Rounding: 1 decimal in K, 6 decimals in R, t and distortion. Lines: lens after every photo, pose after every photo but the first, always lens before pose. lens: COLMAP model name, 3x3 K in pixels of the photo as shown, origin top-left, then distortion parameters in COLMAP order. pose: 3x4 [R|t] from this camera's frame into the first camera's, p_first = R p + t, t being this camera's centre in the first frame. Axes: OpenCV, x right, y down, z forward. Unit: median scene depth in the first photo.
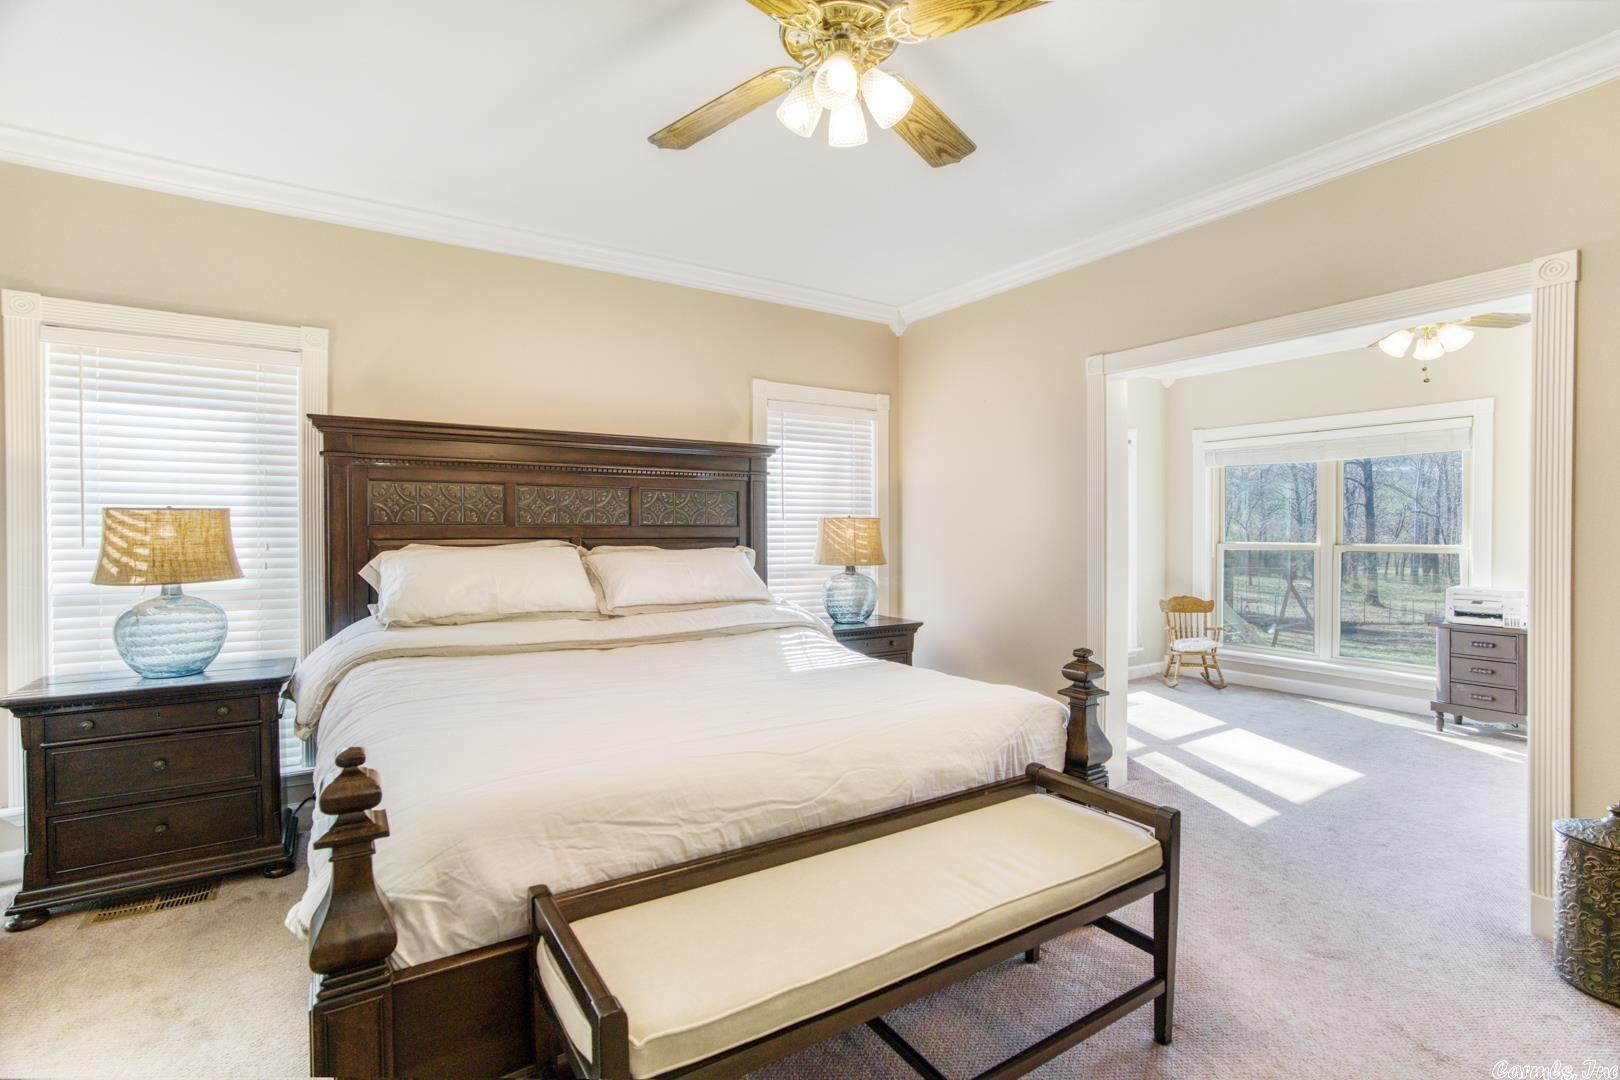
lens RADIAL K [[748.4, 0, 792.6], [0, 748.4, 543.8], [0, 0, 1]] dist [-0.002398, -0.000255]
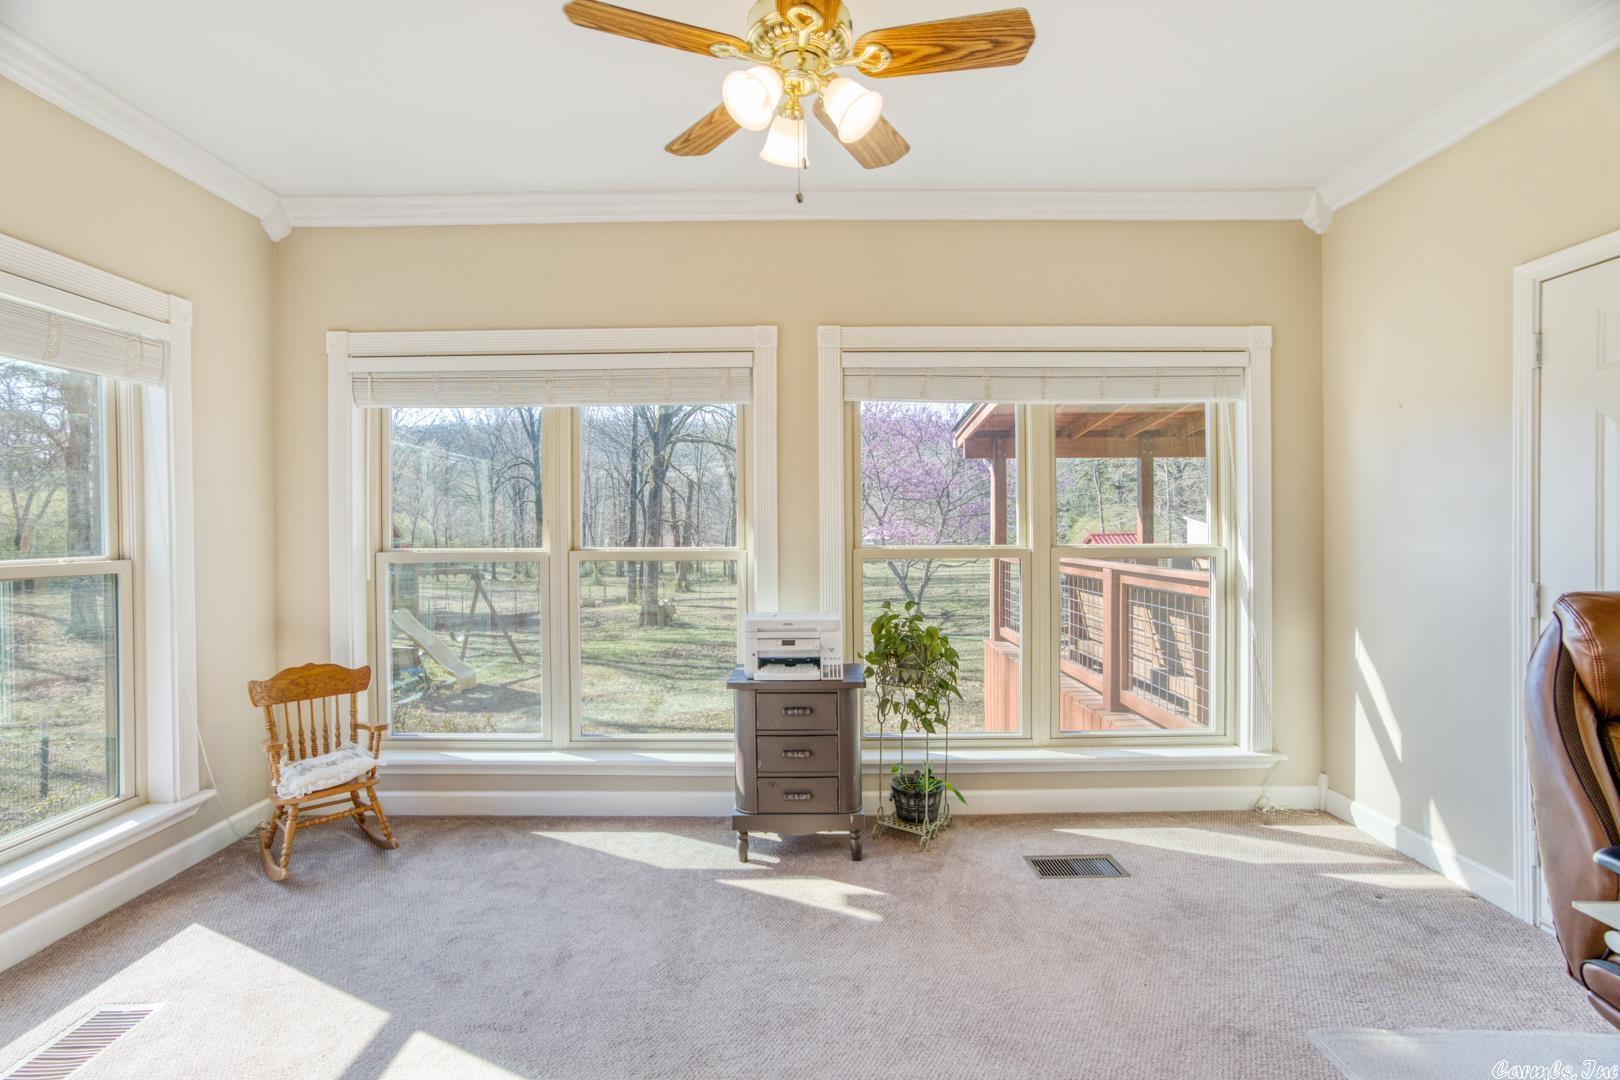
lens RADIAL K [[748.4, 0, 794.6], [0, 748.4, 543.4], [0, 0, 1]] dist [-0.002398, -0.000255]
pose [[0.543470, -0.019730, 0.839197, 0.299229], [0.014865, 0.999793, 0.013880, -0.008983], [-0.839297, 0.004931, 0.543651, 0.489903]]
